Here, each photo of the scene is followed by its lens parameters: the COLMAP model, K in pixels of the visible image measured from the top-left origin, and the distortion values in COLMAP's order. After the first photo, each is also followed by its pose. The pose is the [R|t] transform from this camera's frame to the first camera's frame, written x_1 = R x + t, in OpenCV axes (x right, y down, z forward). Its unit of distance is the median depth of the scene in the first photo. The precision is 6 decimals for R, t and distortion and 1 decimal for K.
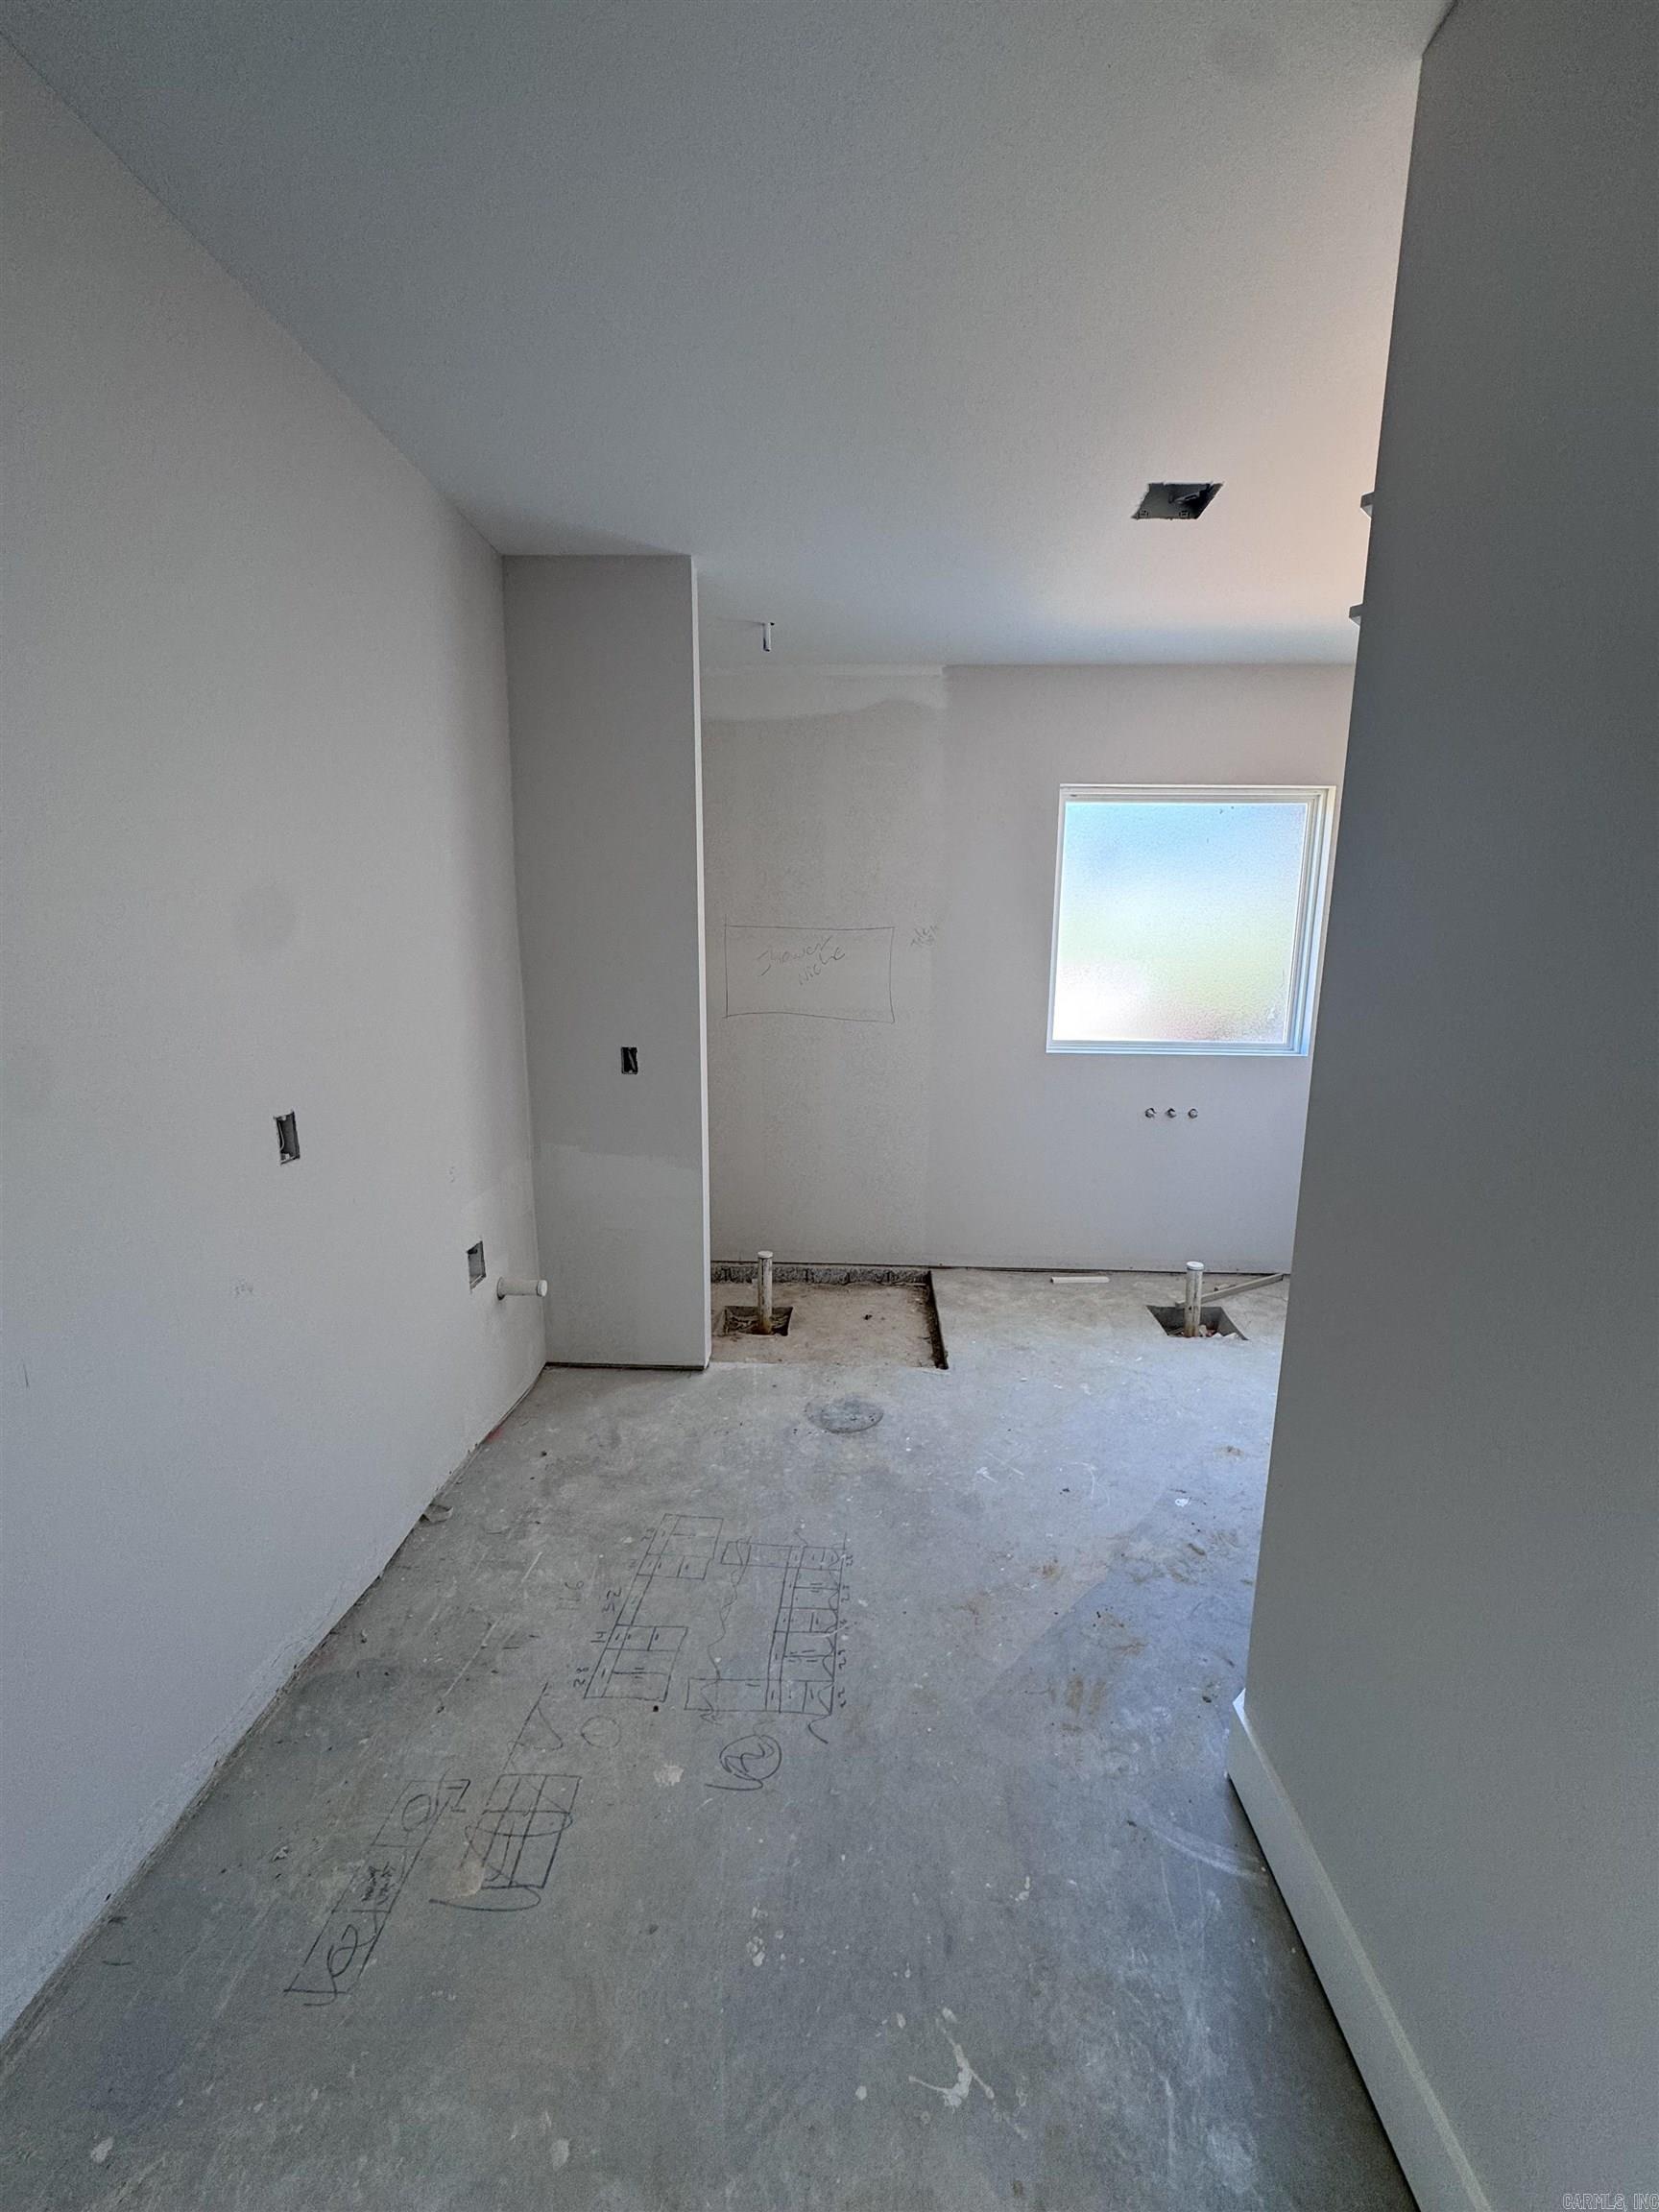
lens RADIAL K [[876.5, 0, 834.9], [0, 876.5, 1105.9], [0, 0, 1]] dist [-0.004217, 0.000711]
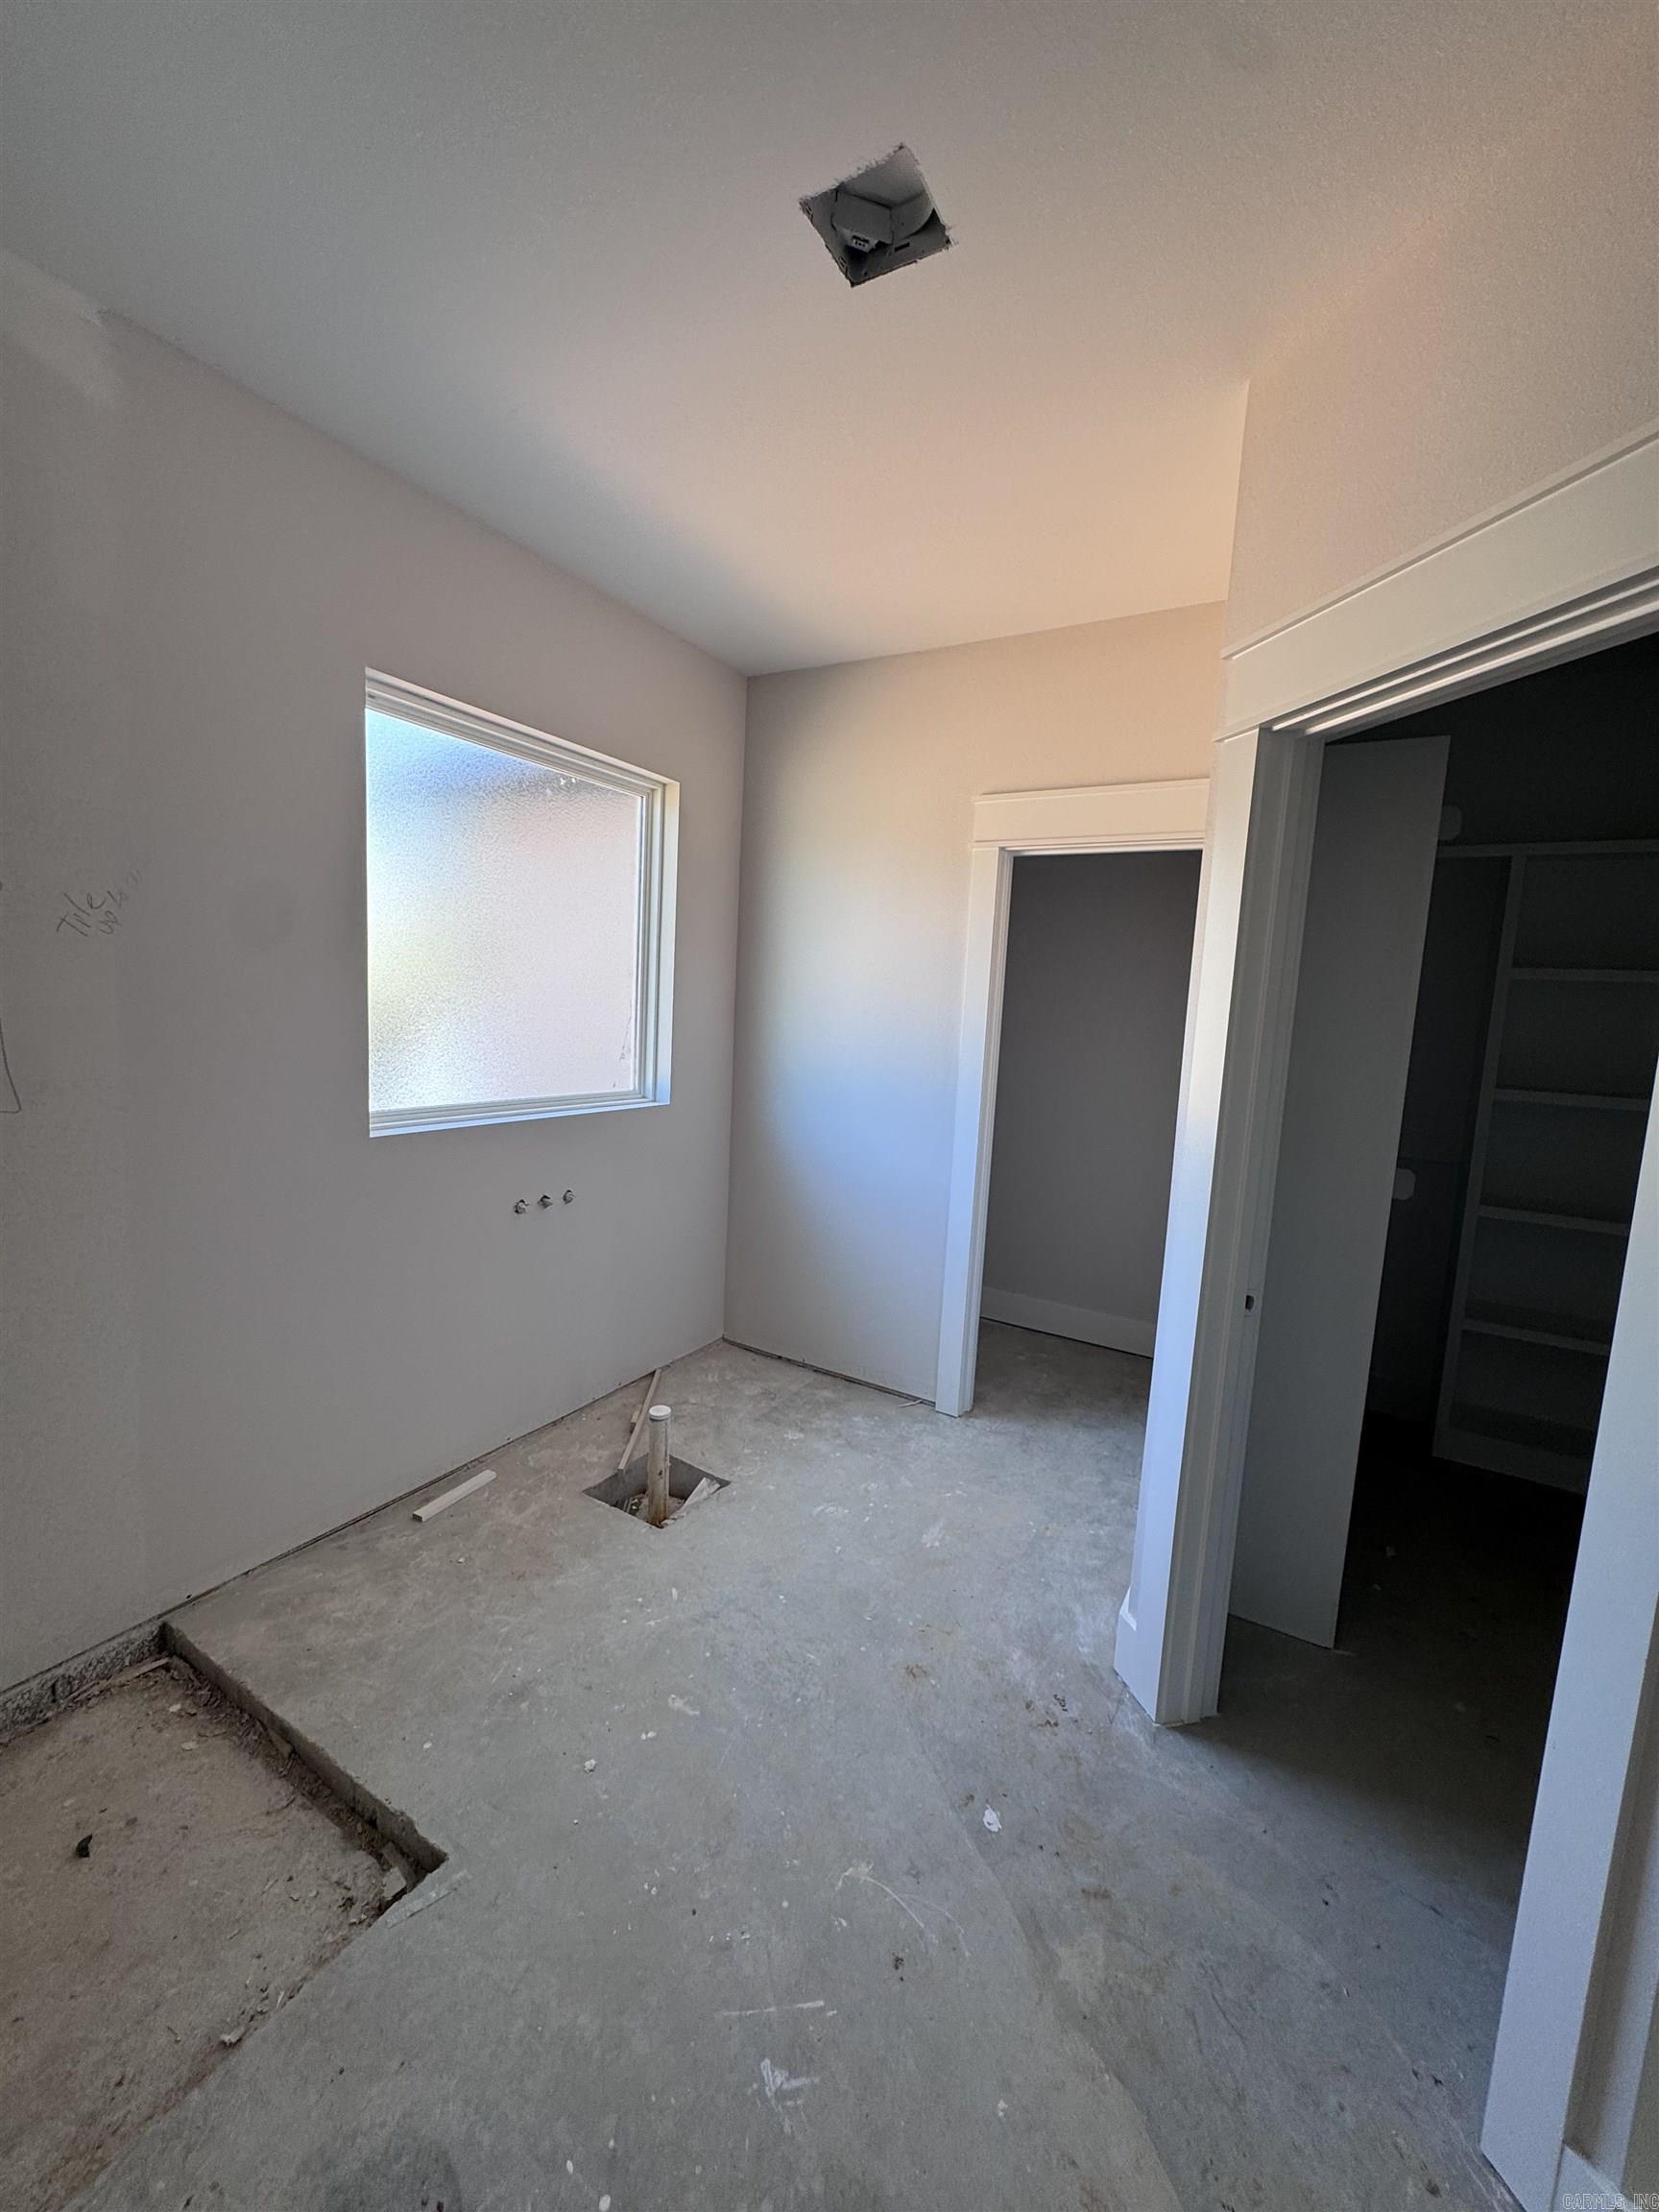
lens RADIAL K [[876.5, 0, 825.0], [0, 876.5, 1104.7], [0, 0, 1]] dist [-0.004217, 0.000711]
pose [[0.474870, -0.089435, 0.875500, -0.119064], [0.109576, 0.993090, 0.042013, -0.075924], [-0.873207, 0.075983, 0.481389, 0.478837]]
